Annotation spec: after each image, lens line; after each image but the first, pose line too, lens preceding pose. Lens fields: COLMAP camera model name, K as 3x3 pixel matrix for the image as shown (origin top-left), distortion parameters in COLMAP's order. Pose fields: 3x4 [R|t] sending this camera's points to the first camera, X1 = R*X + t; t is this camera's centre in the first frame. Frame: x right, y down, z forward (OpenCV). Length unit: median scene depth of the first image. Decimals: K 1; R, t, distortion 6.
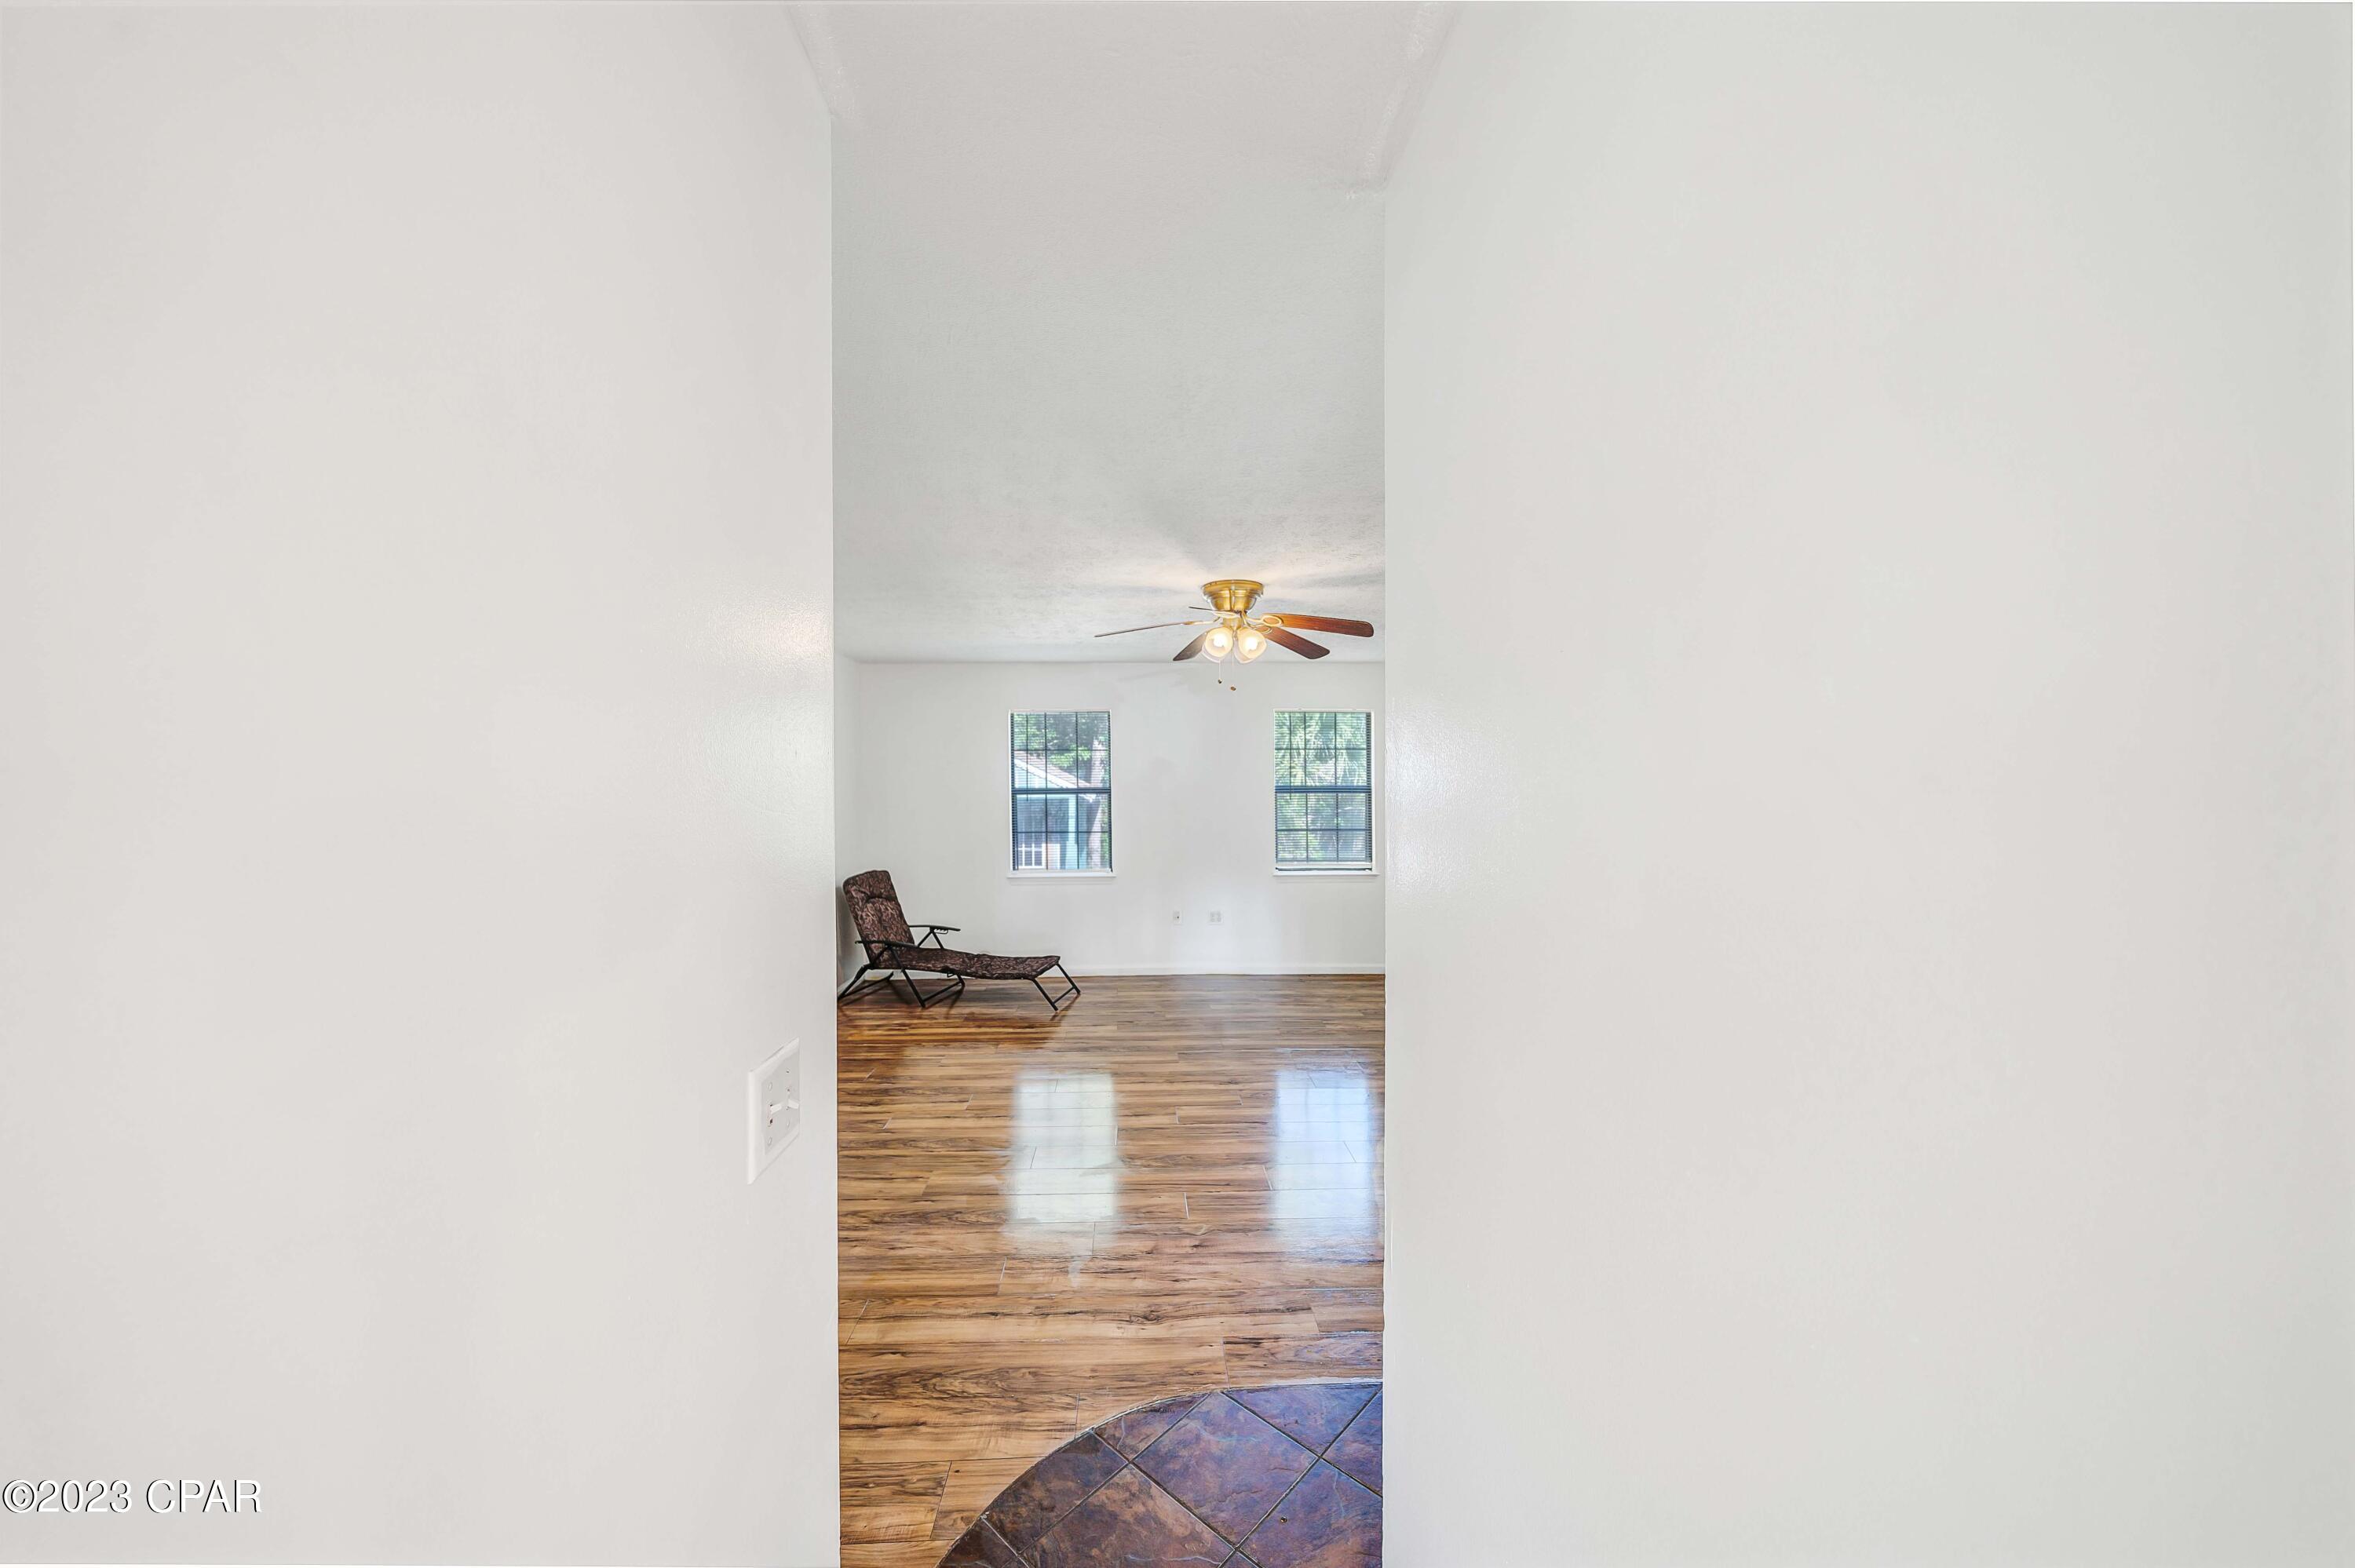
lens RADIAL K [[795.4, 0, 1120.4], [0, 795.4, 753.5], [0, 0, 1]] dist [-0.000149, -0.000019]
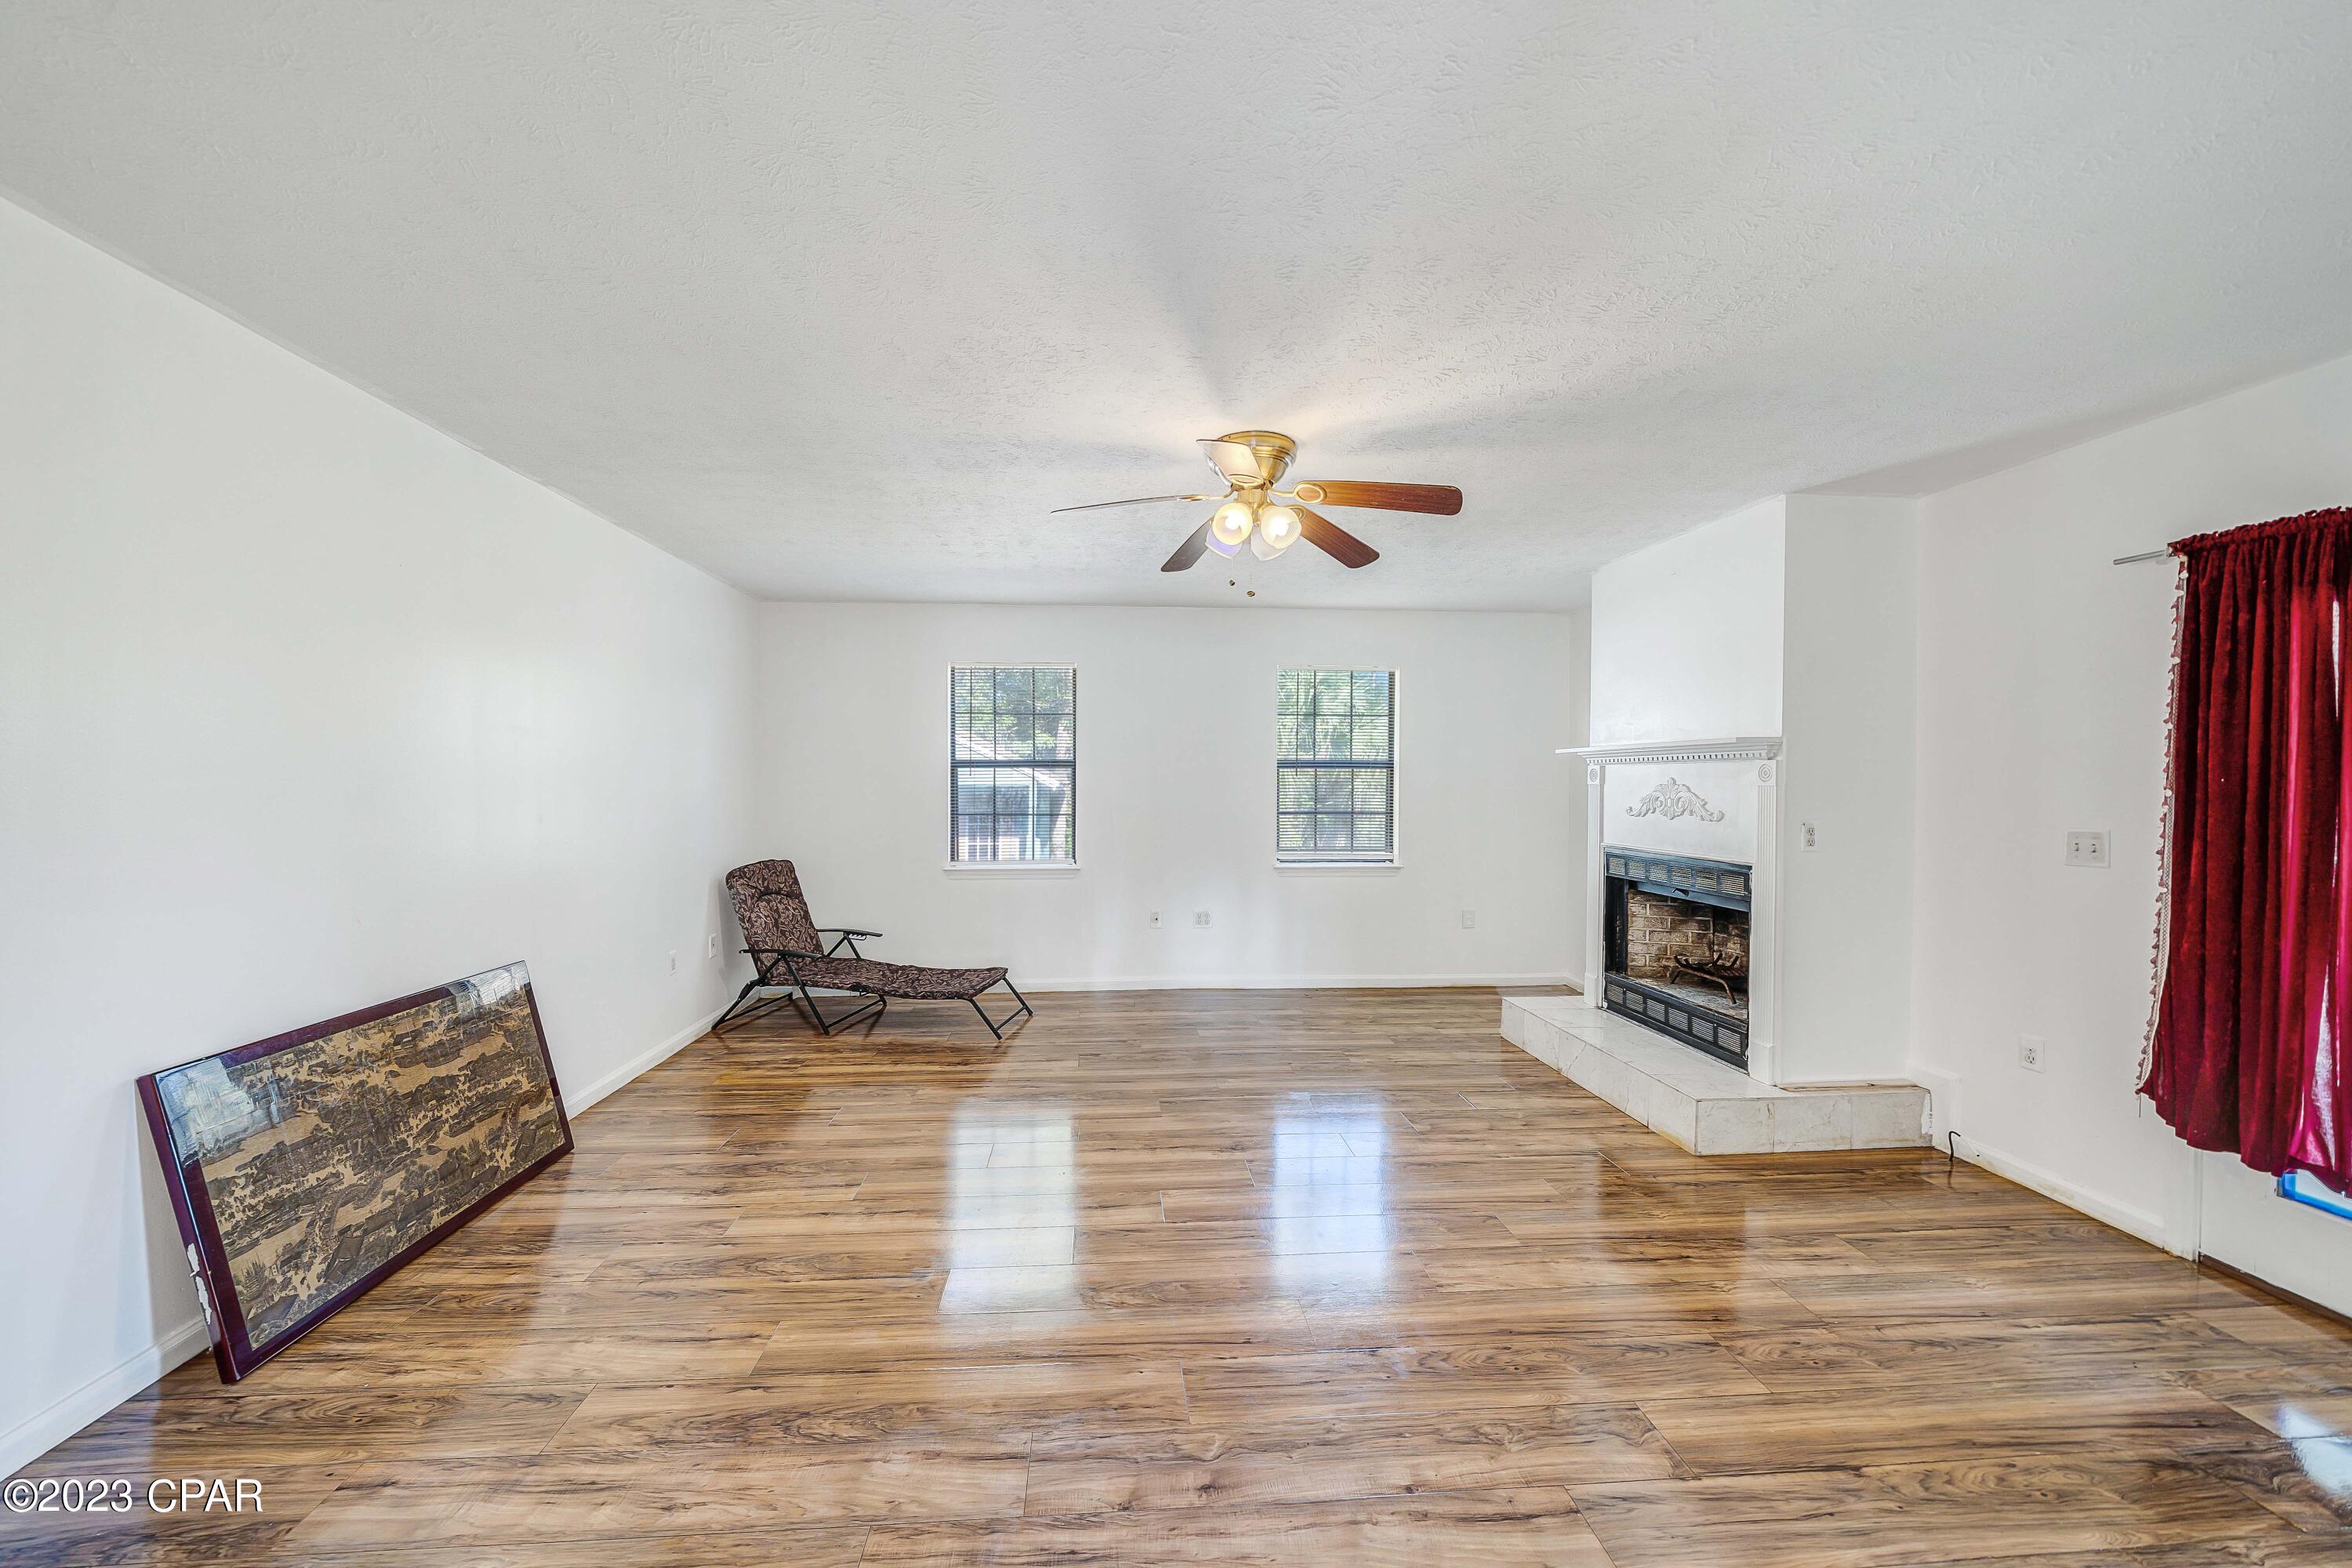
lens RADIAL K [[809.6, 0, 1142.6], [0, 809.6, 772.9], [0, 0, 1]] dist [-0.003939, -0.000041]
pose [[0.997693, 0.012669, 0.066699, 0.001701], [-0.014432, 0.999557, 0.026022, 0.041726], [-0.066340, -0.026925, 0.997434, 0.213279]]
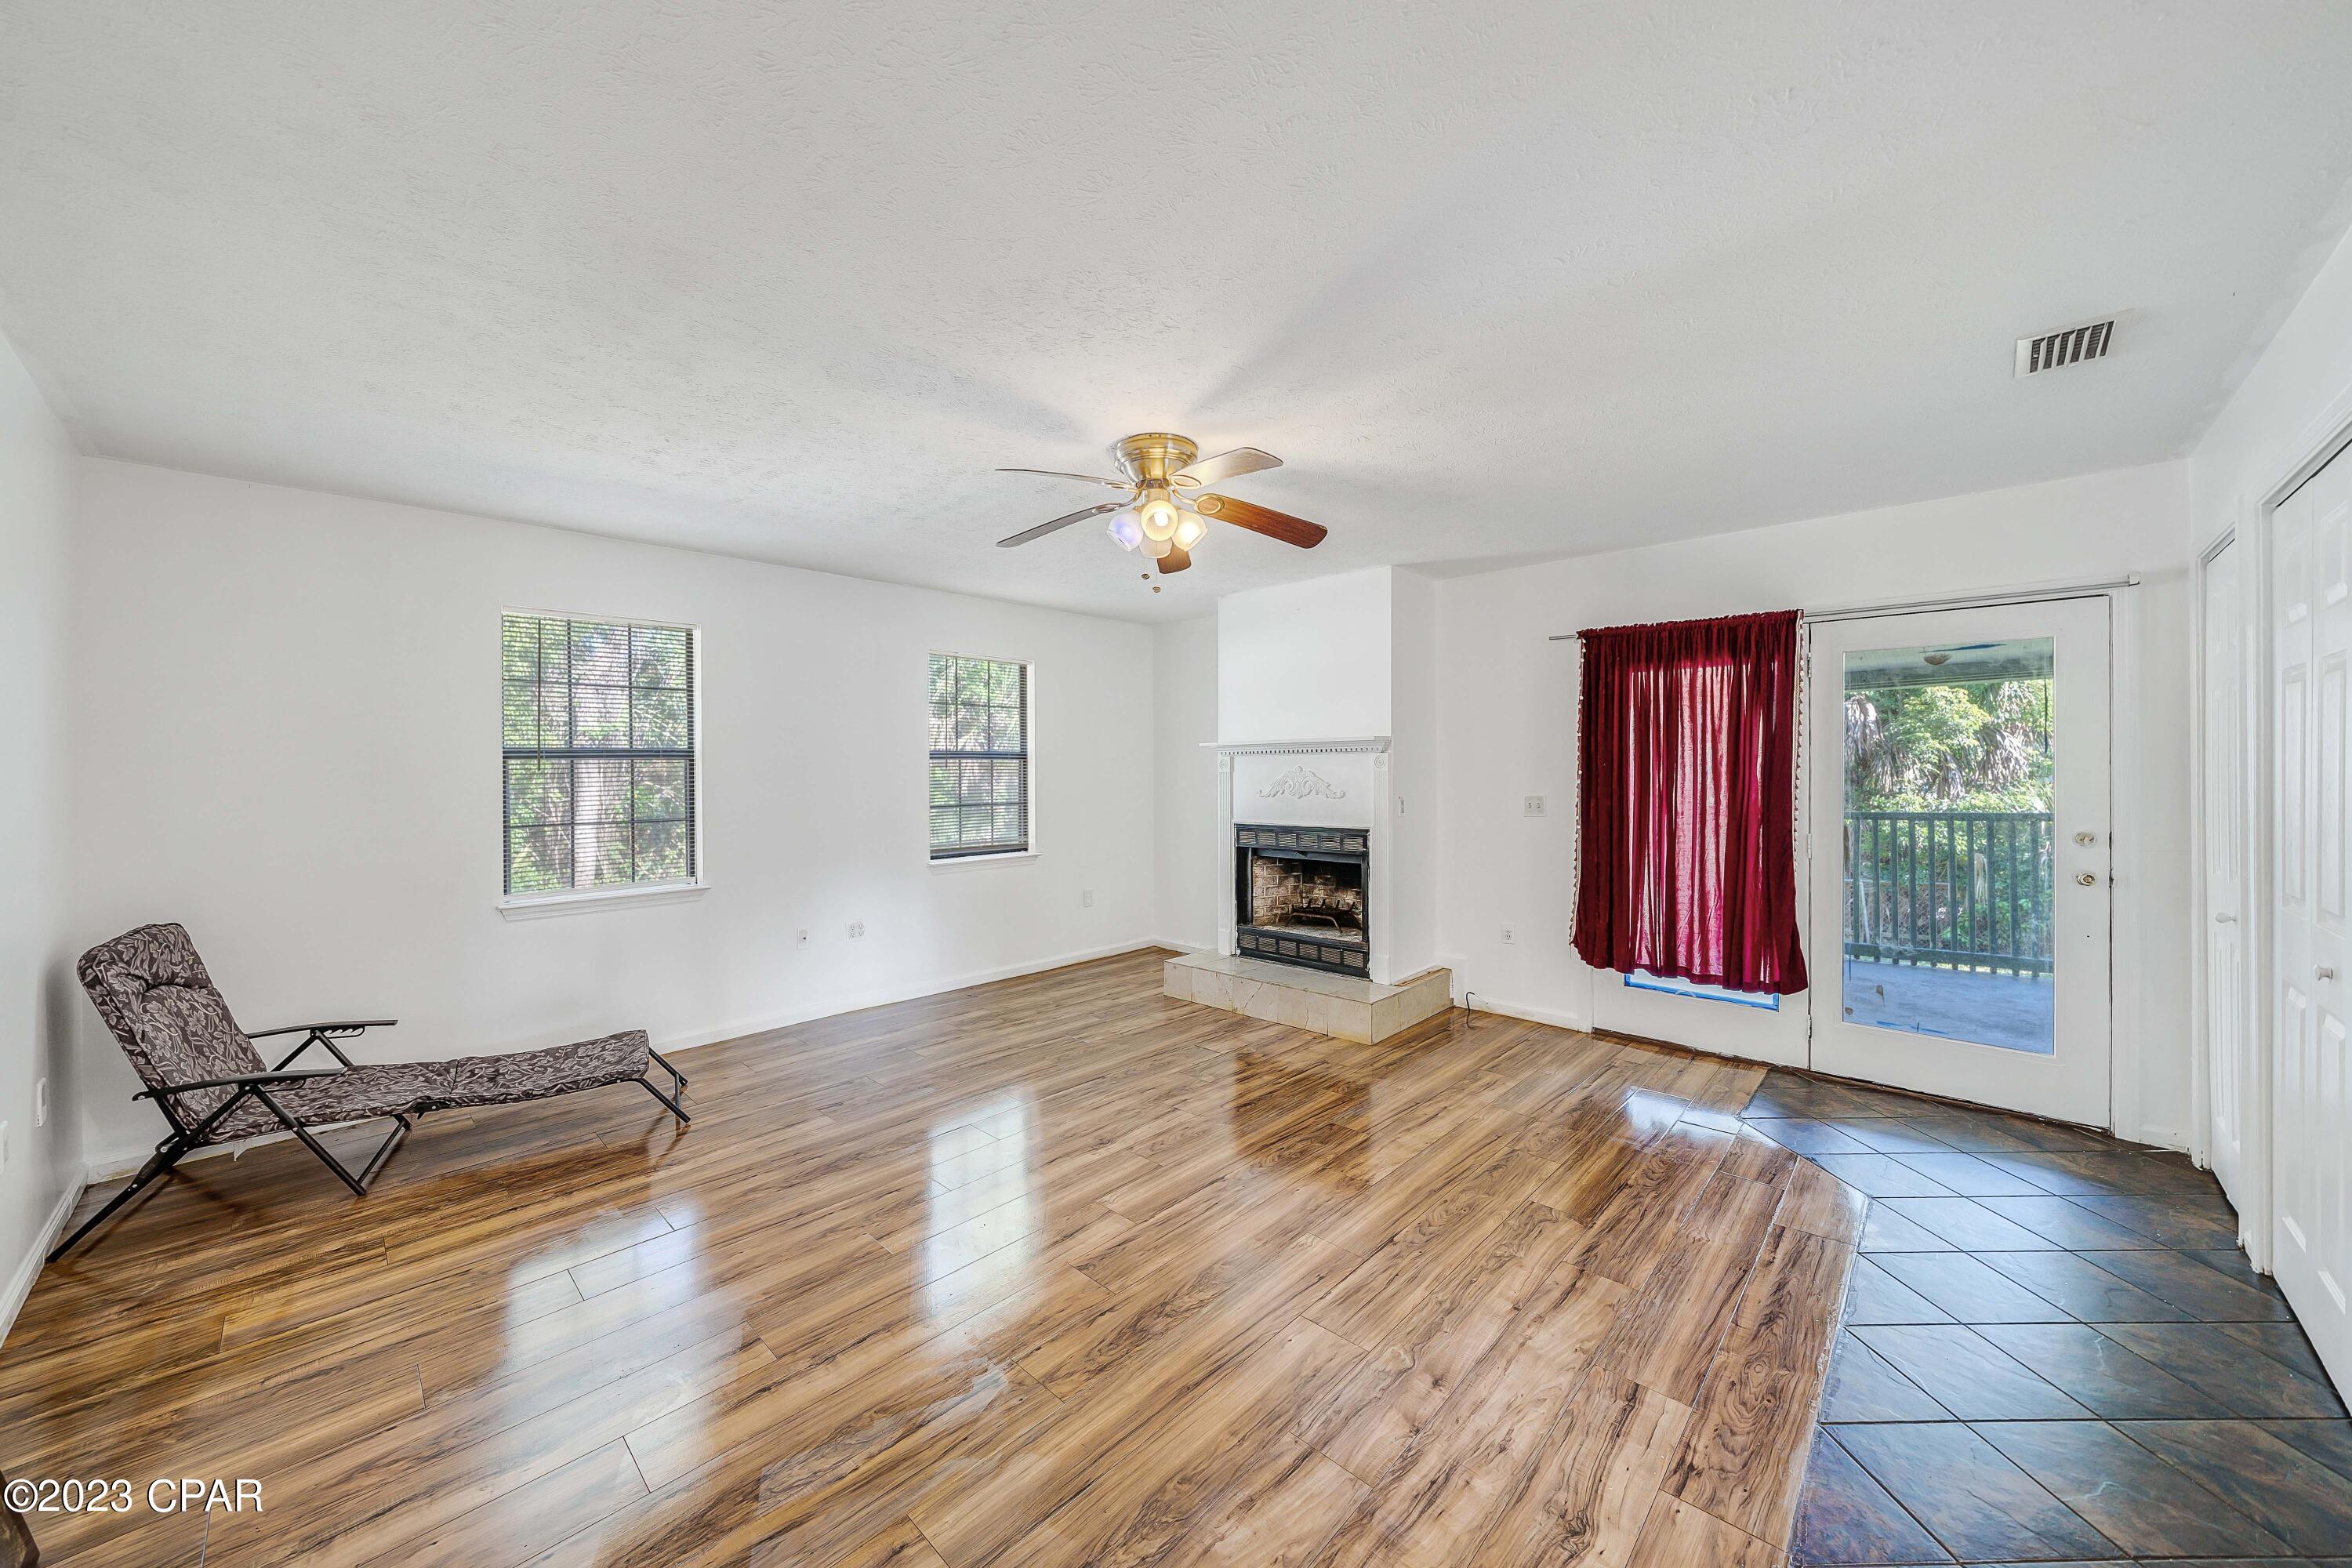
lens RADIAL K [[845.9, 0, 1131.1], [0, 845.9, 758.2], [0, 0, 1]] dist [-0.006326, -0.000044]
pose [[0.707257, 0.011890, 0.706857, -0.293241], [-0.022078, 0.999742, 0.005273, 0.047781], [-0.706612, -0.019335, 0.707337, 0.342039]]
